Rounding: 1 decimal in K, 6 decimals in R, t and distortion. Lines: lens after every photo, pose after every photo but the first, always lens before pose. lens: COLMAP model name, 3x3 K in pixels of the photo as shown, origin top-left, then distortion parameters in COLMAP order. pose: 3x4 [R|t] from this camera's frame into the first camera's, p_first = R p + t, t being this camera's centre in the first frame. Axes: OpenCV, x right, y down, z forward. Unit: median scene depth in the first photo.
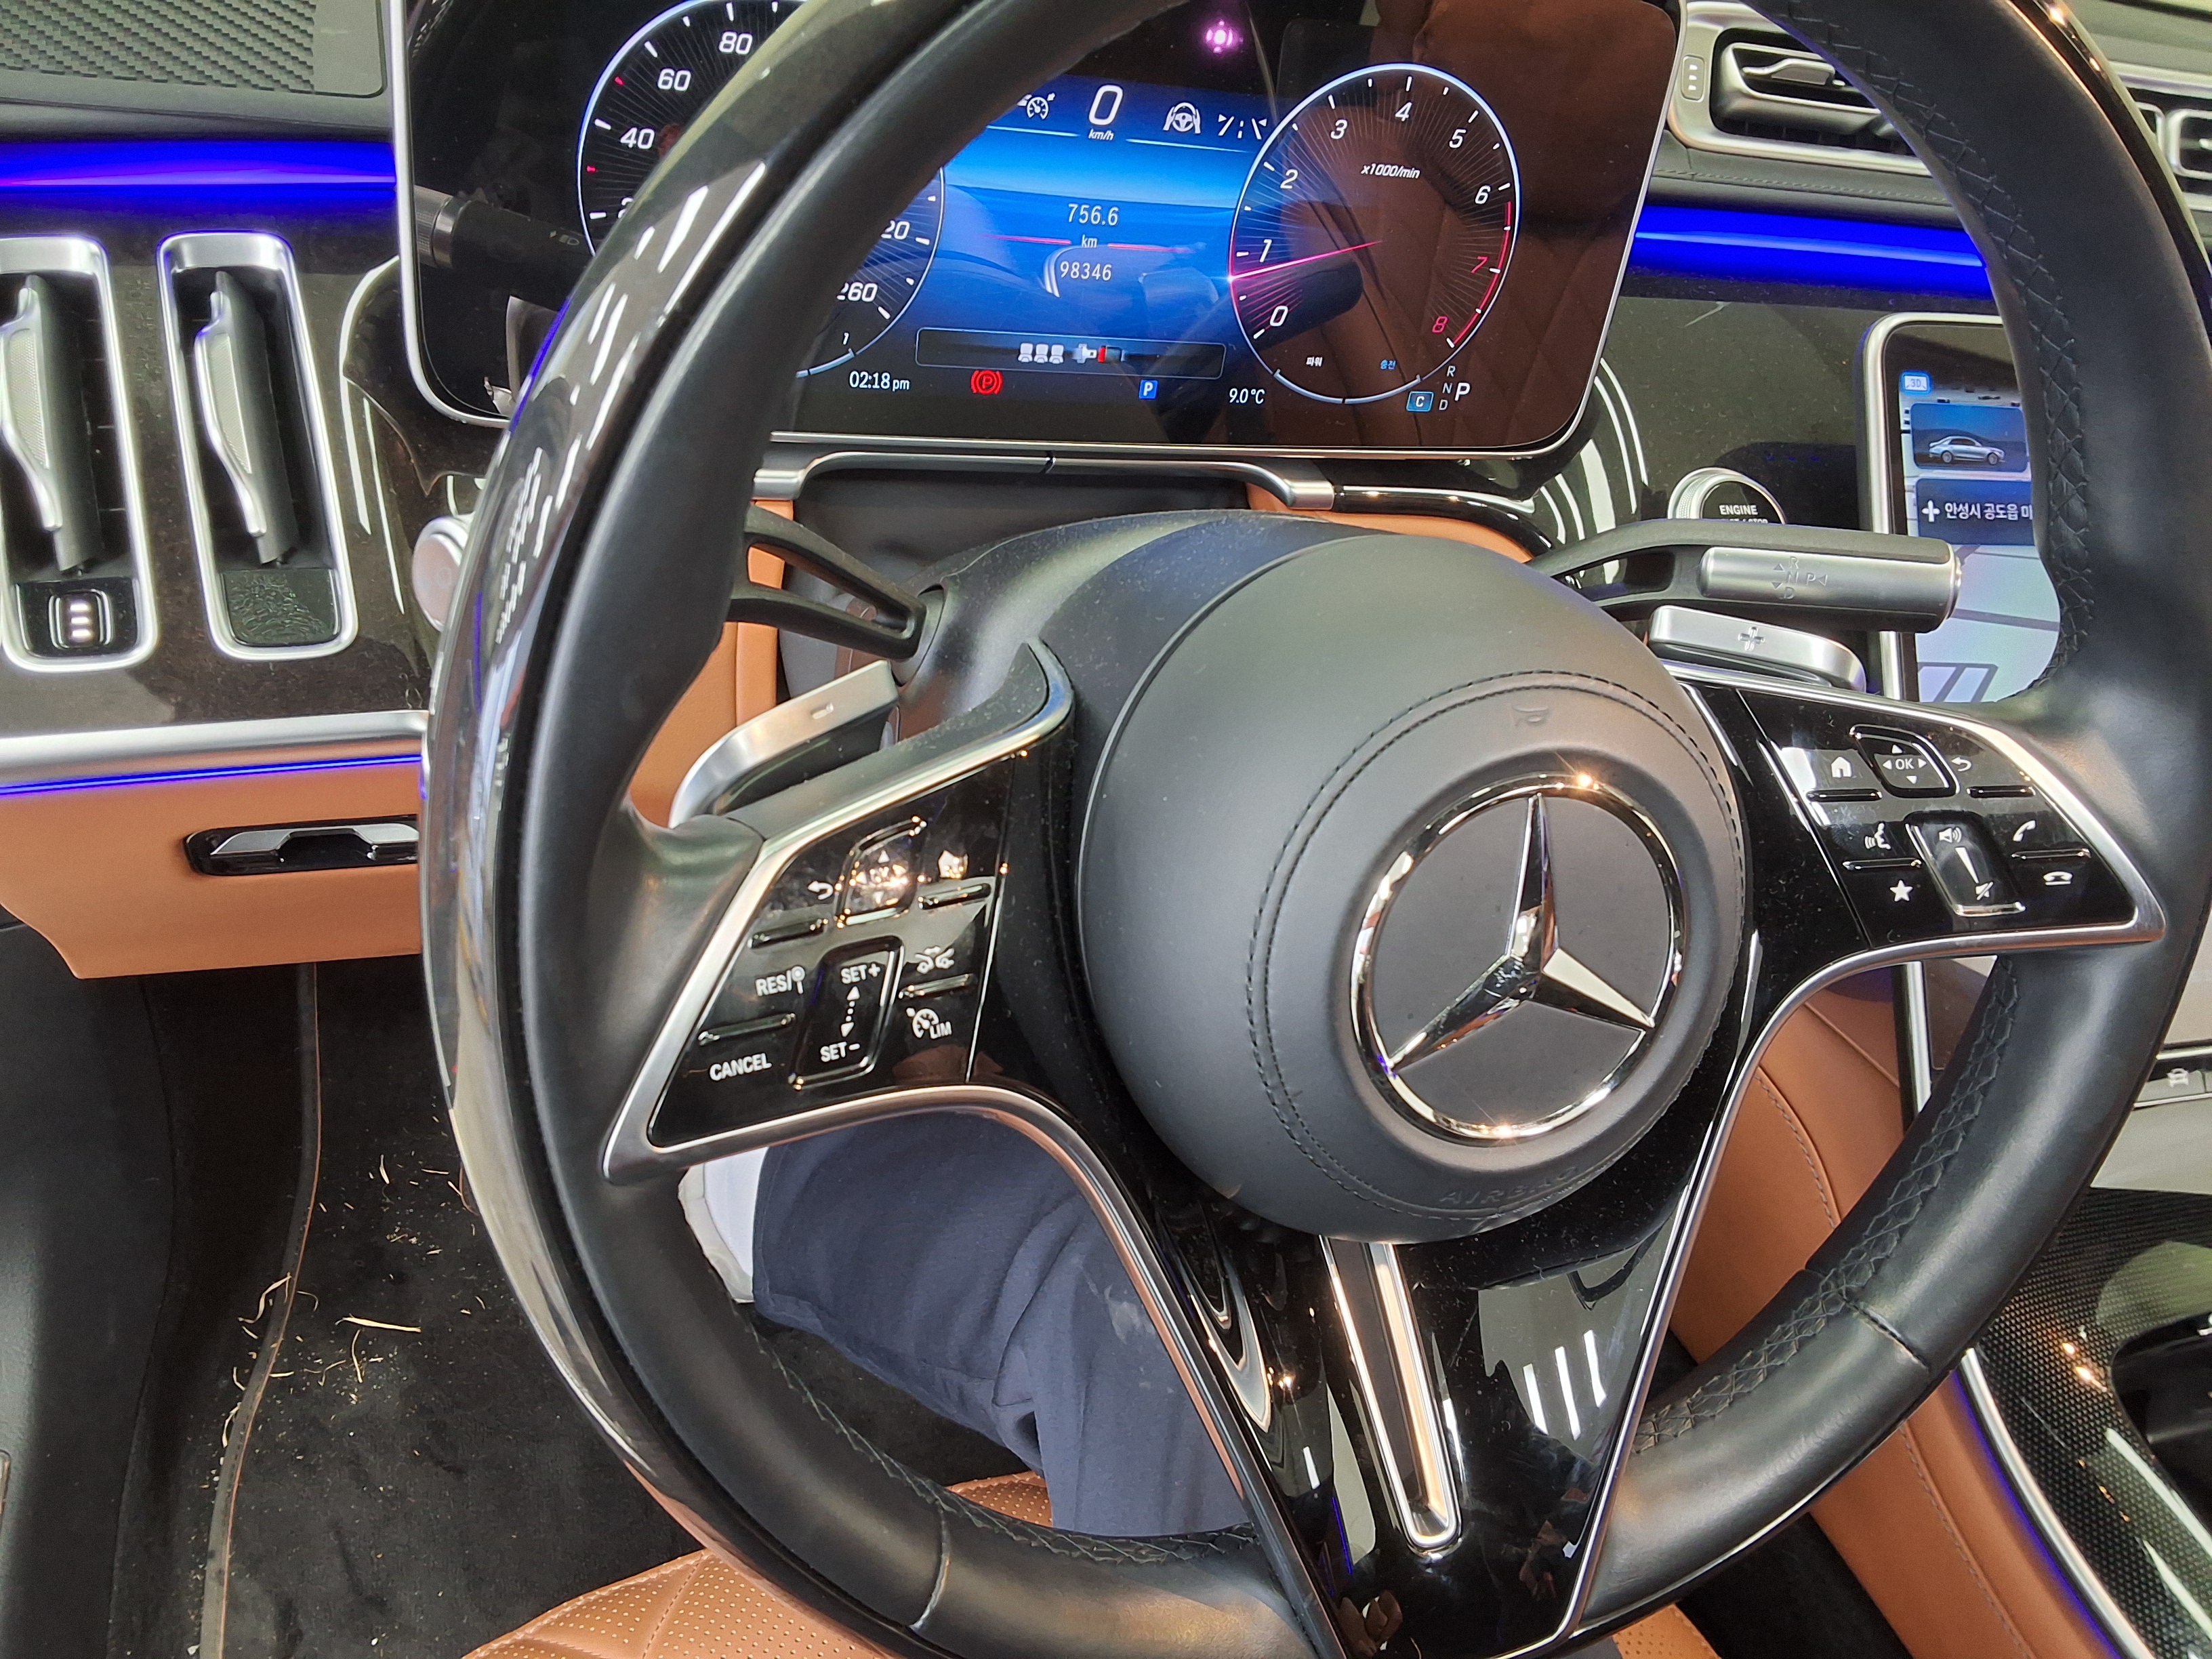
lens RADIAL K [[1753.3, 0, 1108.8], [0, 1753.3, 841.0], [0, 0, 1]] dist [0.152579, -0.279820]
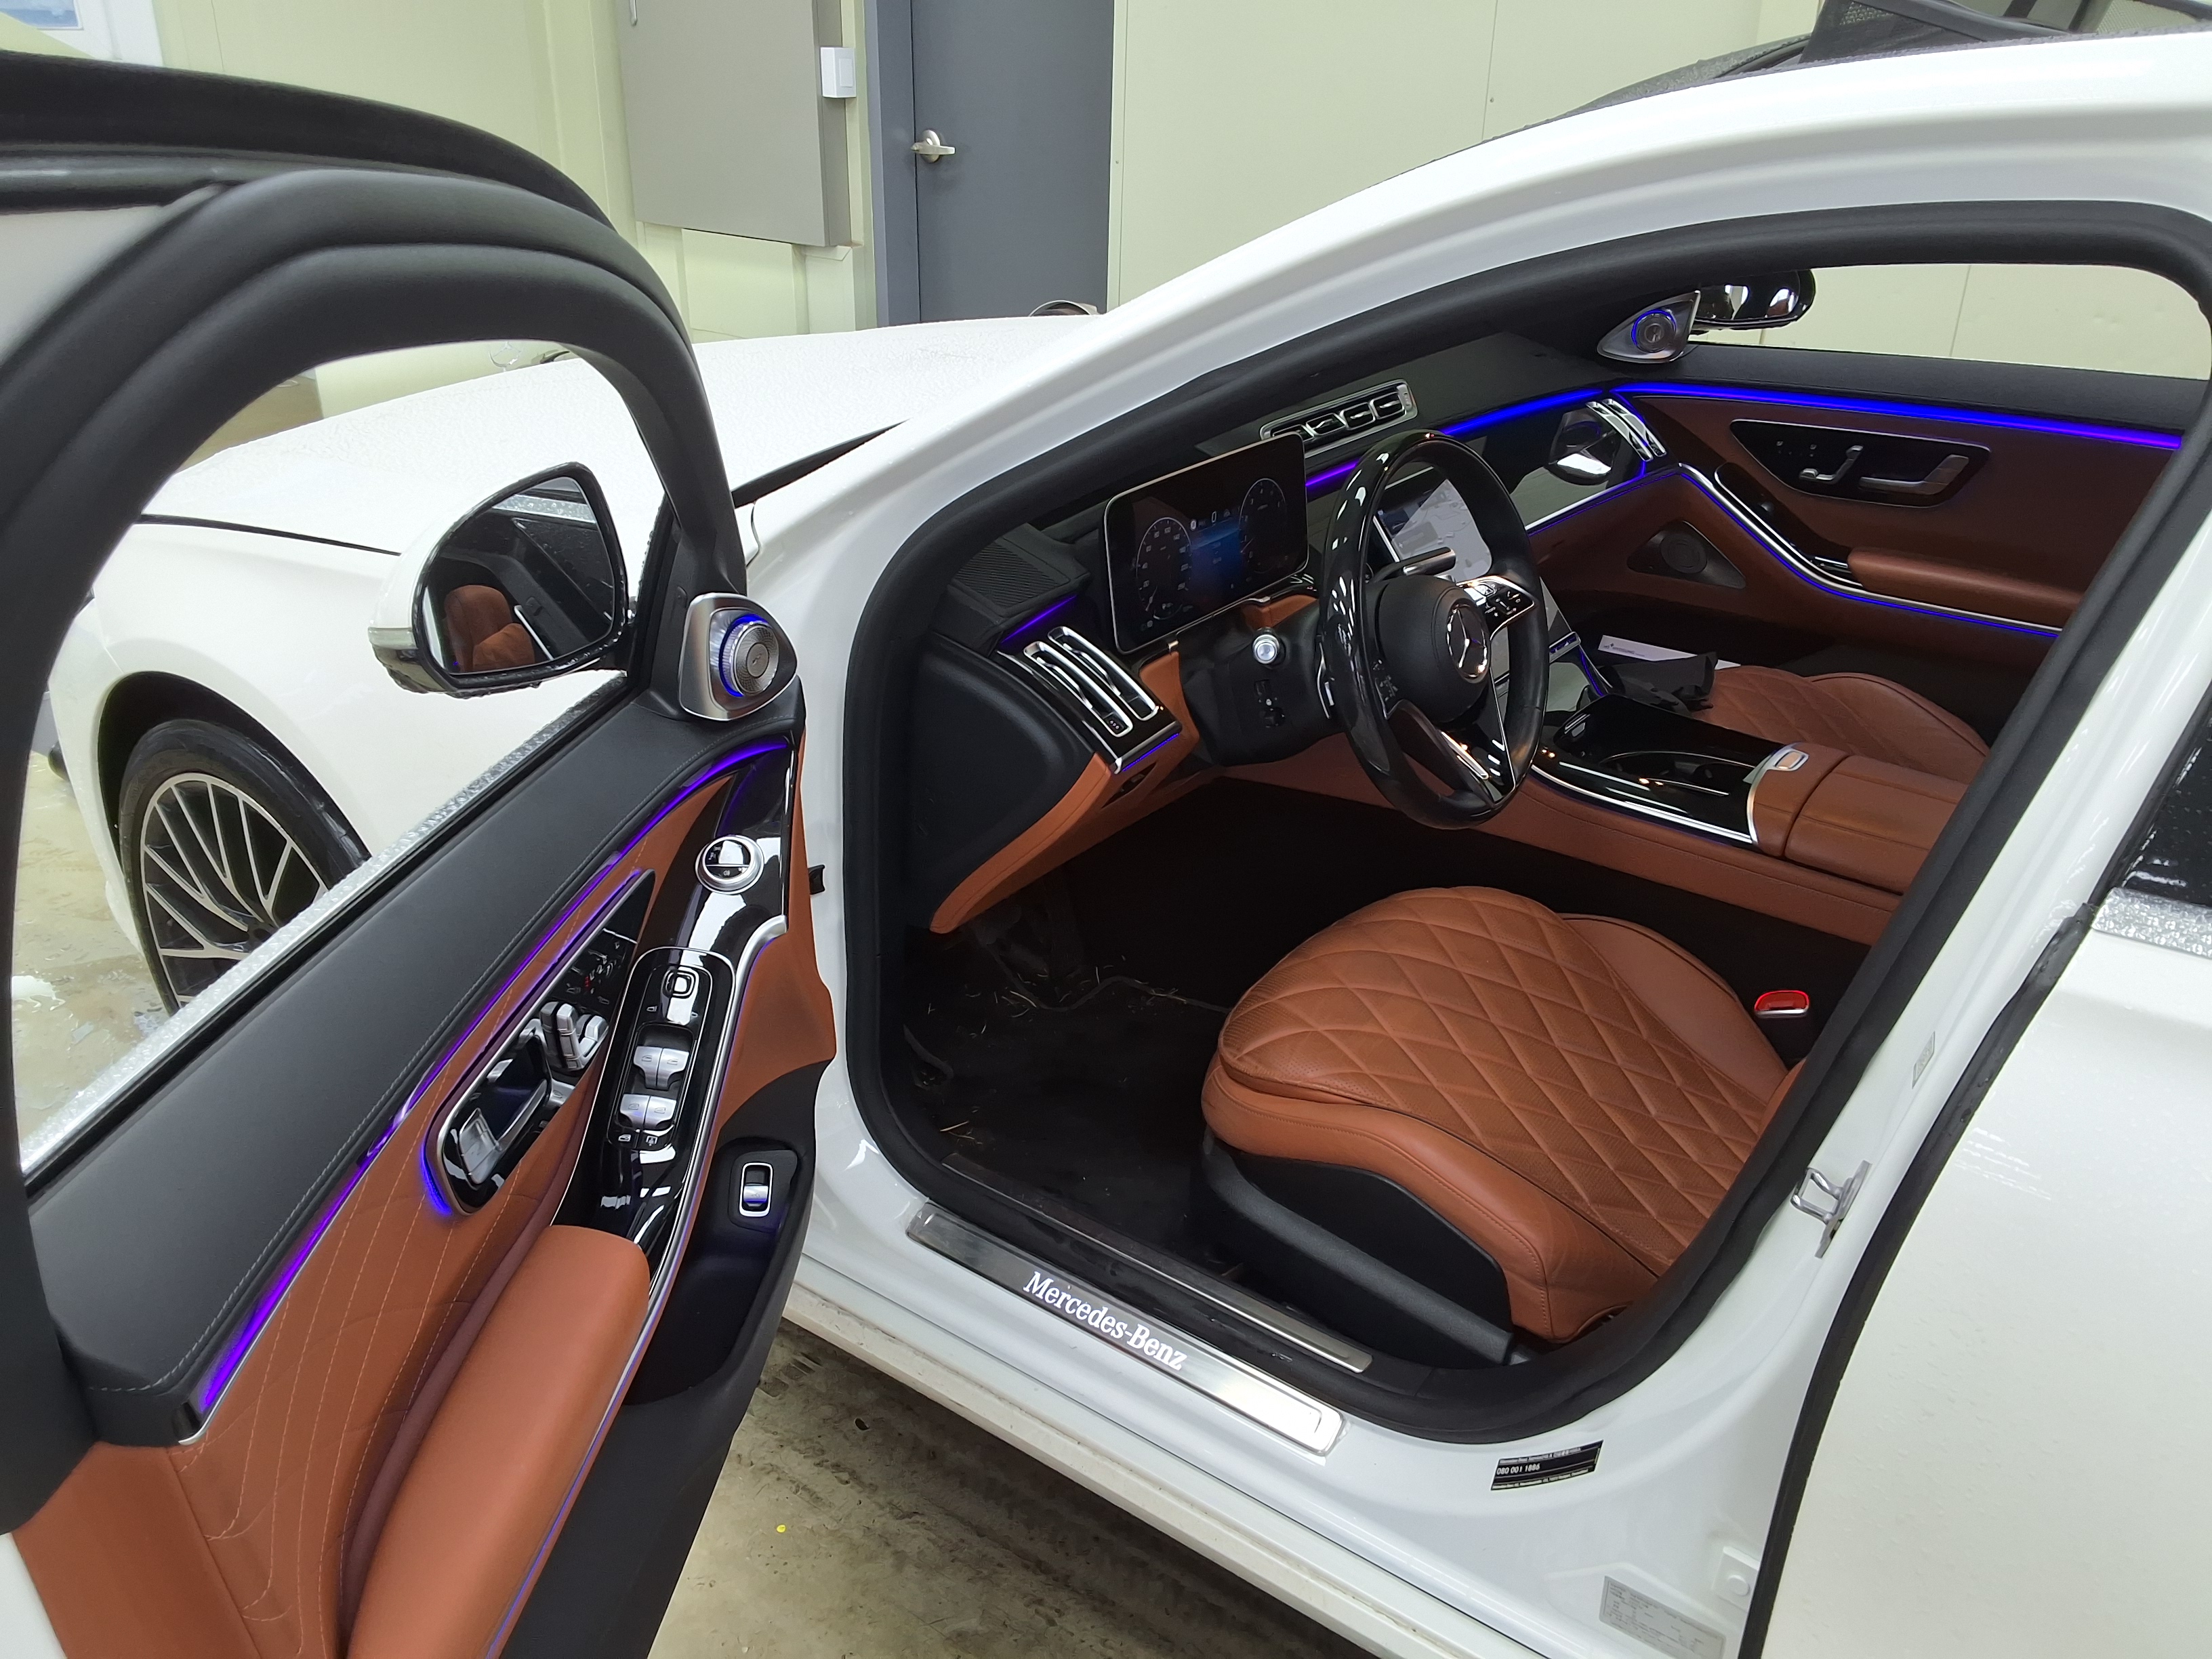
lens RADIAL K [[1753.3, 0, 1108.8], [0, 1753.3, 841.0], [0, 0, 1]] dist [0.152579, -0.279820]
pose [[0.807658, -0.400173, 0.433071, -1.901652], [0.443959, 0.896047, 0.000015, 0.081189], [-0.388058, 0.192254, 0.901360, -1.935960]]
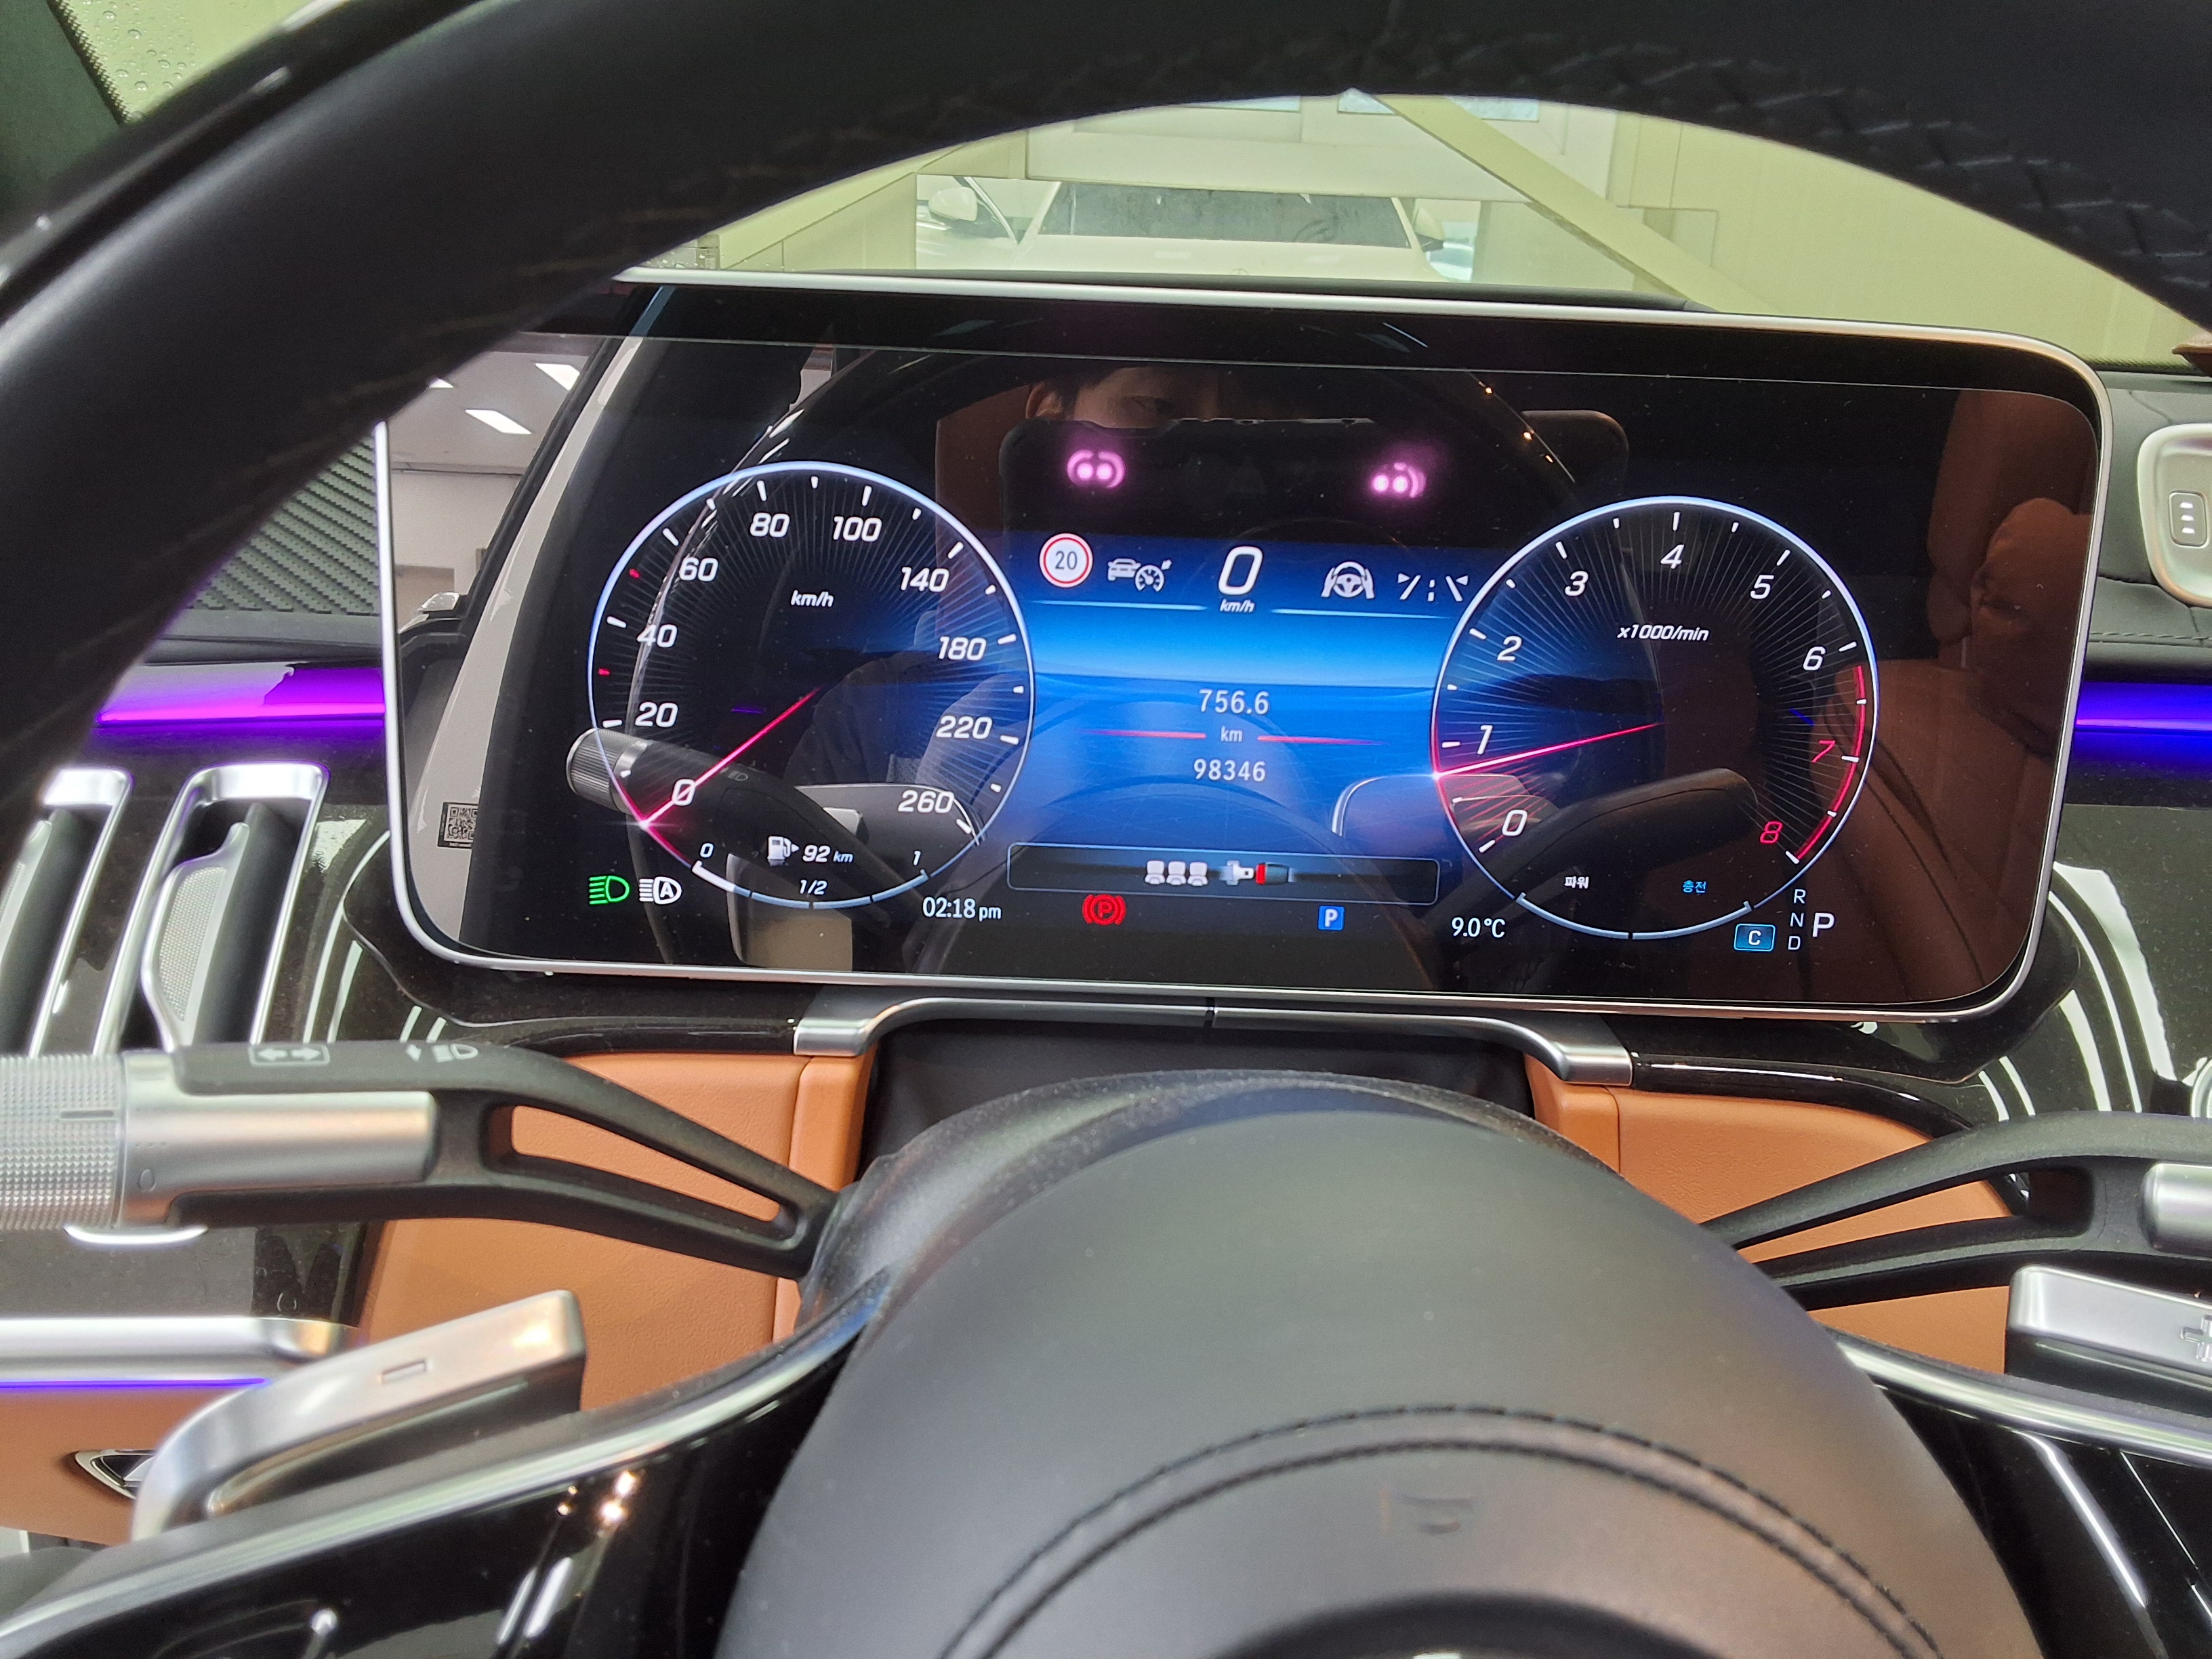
lens RADIAL K [[1753.3, 0, 1108.8], [0, 1753.3, 841.0], [0, 0, 1]] dist [0.152579, -0.279820]
pose [[0.939321, -0.026918, -0.341982, 0.196326], [-0.084285, 0.948247, -0.306144, -0.052924], [0.332524, 0.316391, 0.888439, 0.310237]]
